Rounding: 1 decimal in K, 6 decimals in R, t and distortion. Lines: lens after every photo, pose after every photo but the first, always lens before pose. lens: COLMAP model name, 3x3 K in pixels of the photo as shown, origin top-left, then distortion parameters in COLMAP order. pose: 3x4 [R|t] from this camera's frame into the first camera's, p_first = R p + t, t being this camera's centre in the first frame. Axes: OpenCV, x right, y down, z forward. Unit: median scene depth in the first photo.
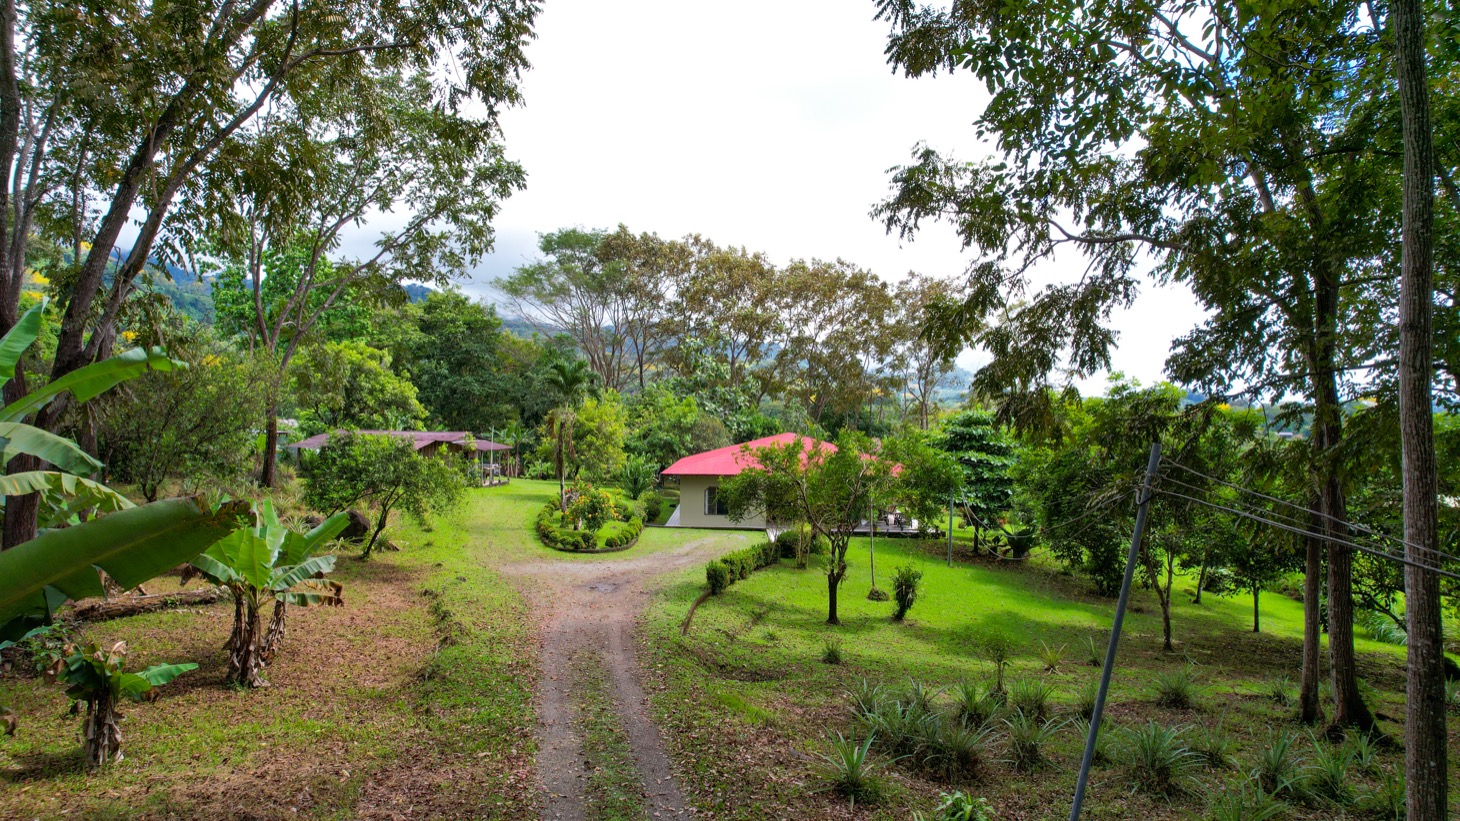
lens RADIAL K [[948.5, 0, 730.0], [0, 948.5, 410.5], [0, 0, 1]] dist [-0.047156, 0.056816]
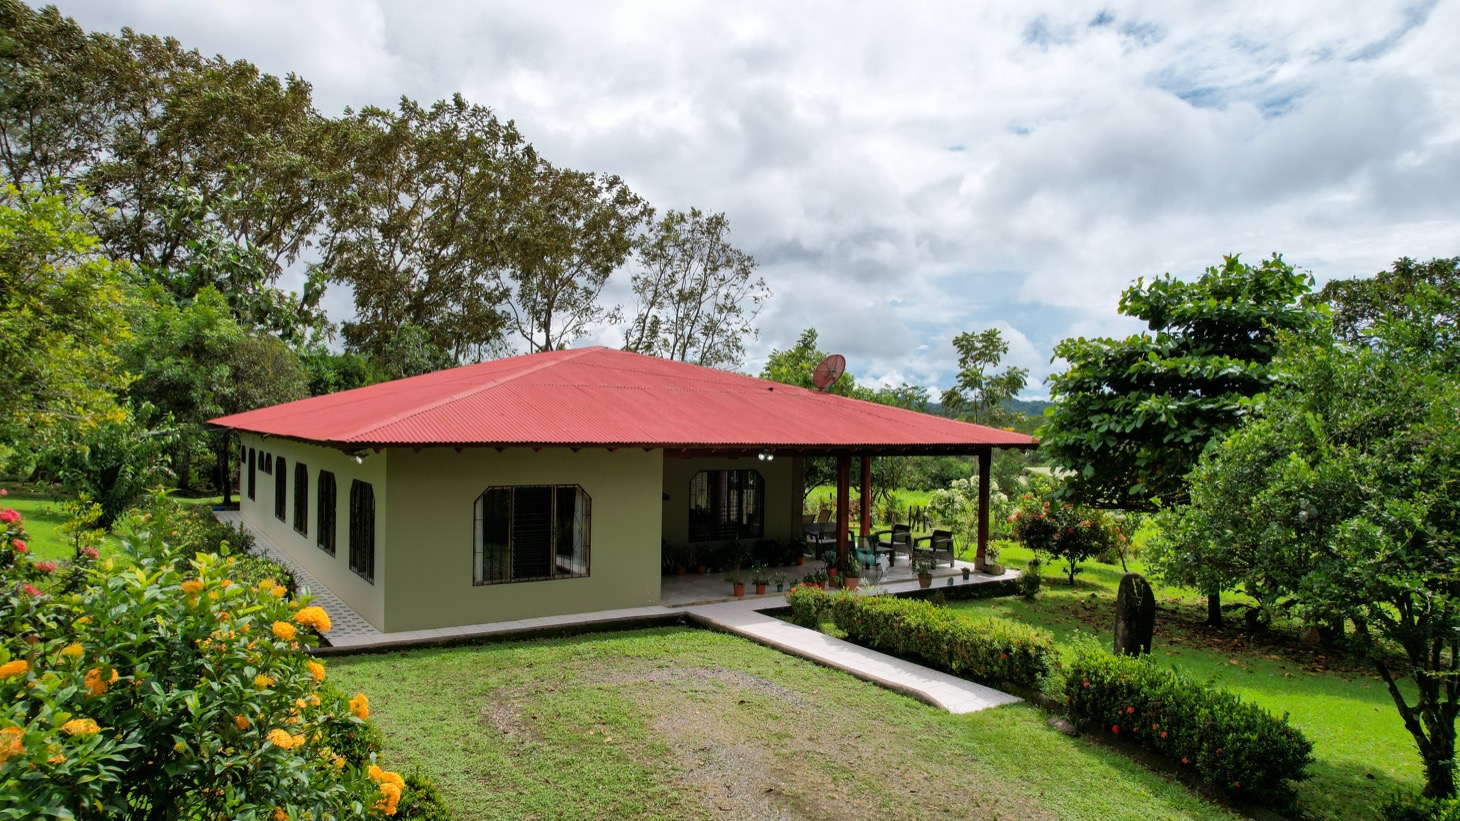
lens RADIAL K [[948.5, 0, 730.0], [0, 948.5, 410.5], [0, 0, 1]] dist [-0.047156, 0.056816]
pose [[0.838567, 0.009904, 0.544708, -0.099424], [-0.017477, 0.999809, 0.008728, 0.044048], [-0.544518, -0.016839, 0.838580, 0.602888]]
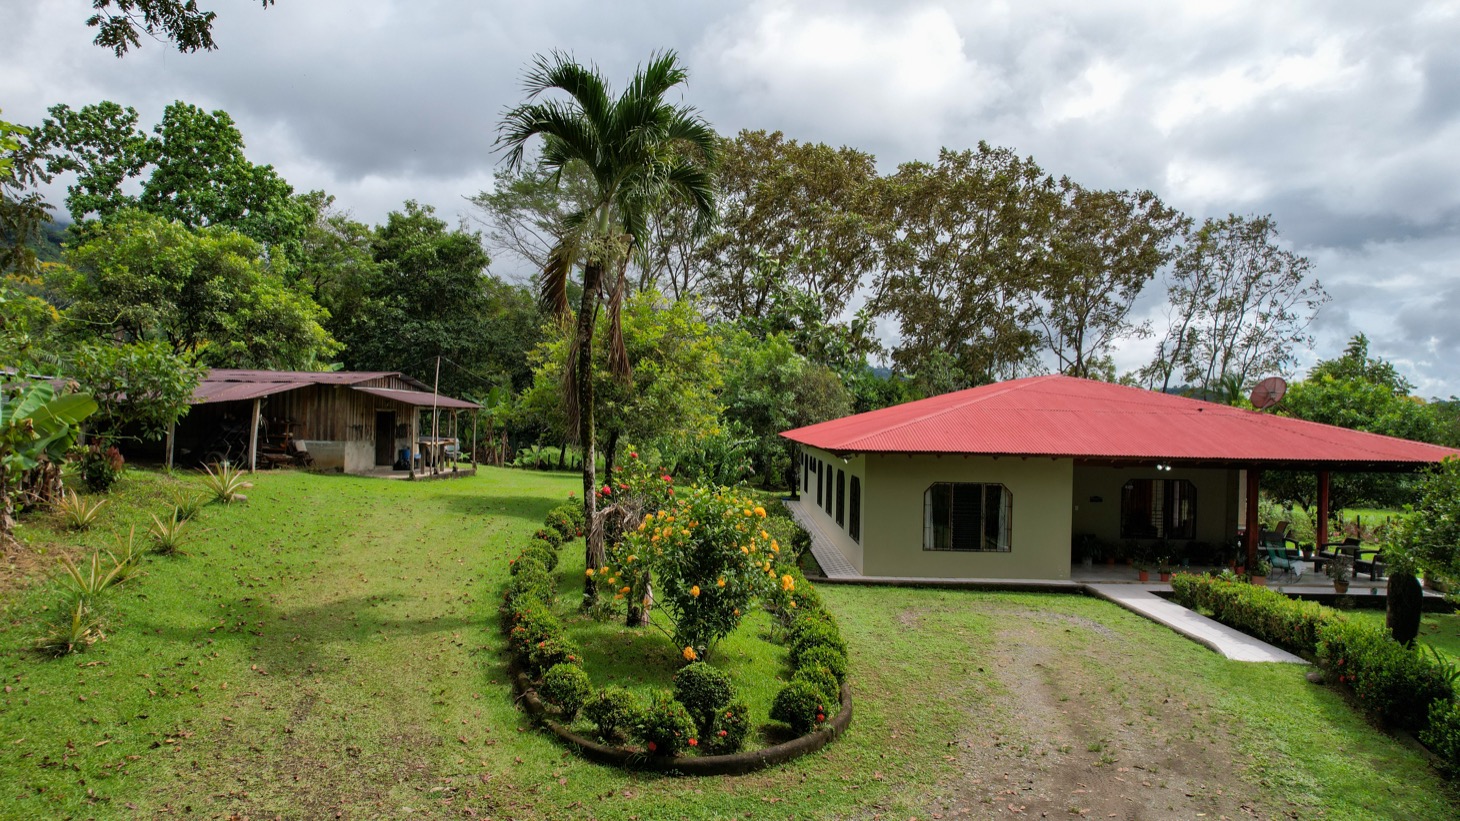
lens RADIAL K [[948.5, 0, 730.0], [0, 948.5, 410.5], [0, 0, 1]] dist [-0.047156, 0.056816]
pose [[0.999935, 0.010952, -0.003251, -0.092882], [-0.010937, 0.999931, 0.004384, 0.039755], [0.003299, -0.004348, 0.999985, 0.492507]]
